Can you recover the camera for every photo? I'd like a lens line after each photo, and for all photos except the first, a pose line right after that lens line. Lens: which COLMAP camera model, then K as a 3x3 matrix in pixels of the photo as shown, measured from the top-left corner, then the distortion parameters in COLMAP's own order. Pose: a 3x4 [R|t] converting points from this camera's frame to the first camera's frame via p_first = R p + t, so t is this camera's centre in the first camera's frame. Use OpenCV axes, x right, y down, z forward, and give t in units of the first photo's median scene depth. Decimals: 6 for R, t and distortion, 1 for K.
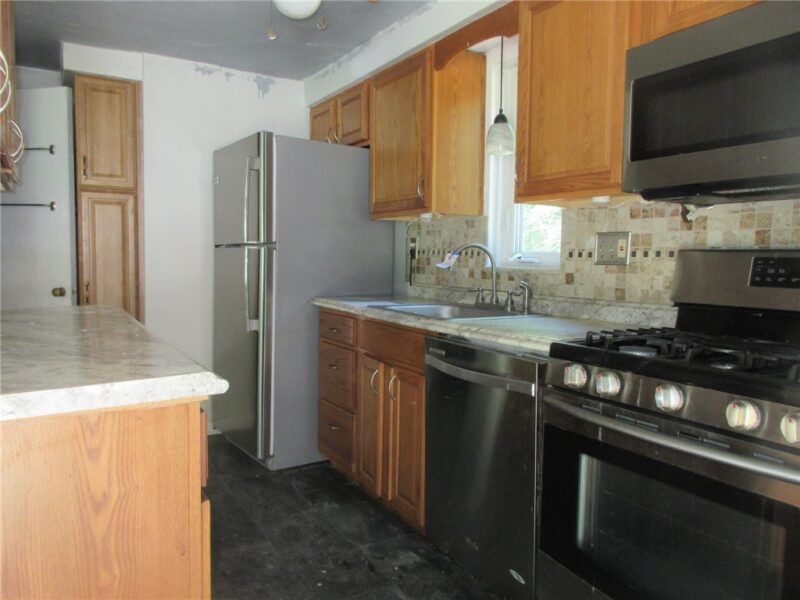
lens RADIAL K [[601.5, 0, 399.7], [0, 601.5, 298.7], [0, 0, 1]] dist [0.003244, 0.000602]
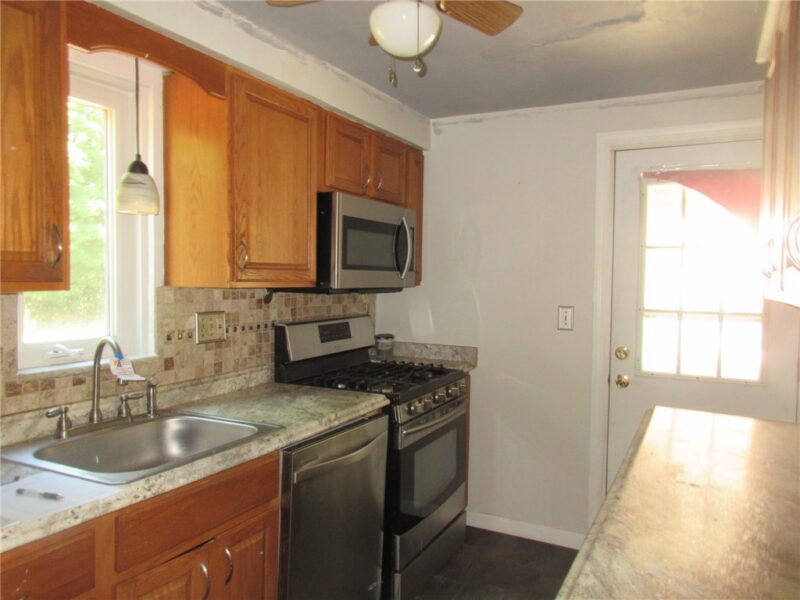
lens RADIAL K [[601.5, 0, 399.9], [0, 601.5, 299.7], [0, 0, 1]] dist [0.003244, 0.000602]
pose [[-0.533031, -0.043538, 0.844975, -0.712168], [0.052178, 0.995083, 0.084187, -0.201153], [-0.844485, 0.088964, -0.528138, 1.257222]]
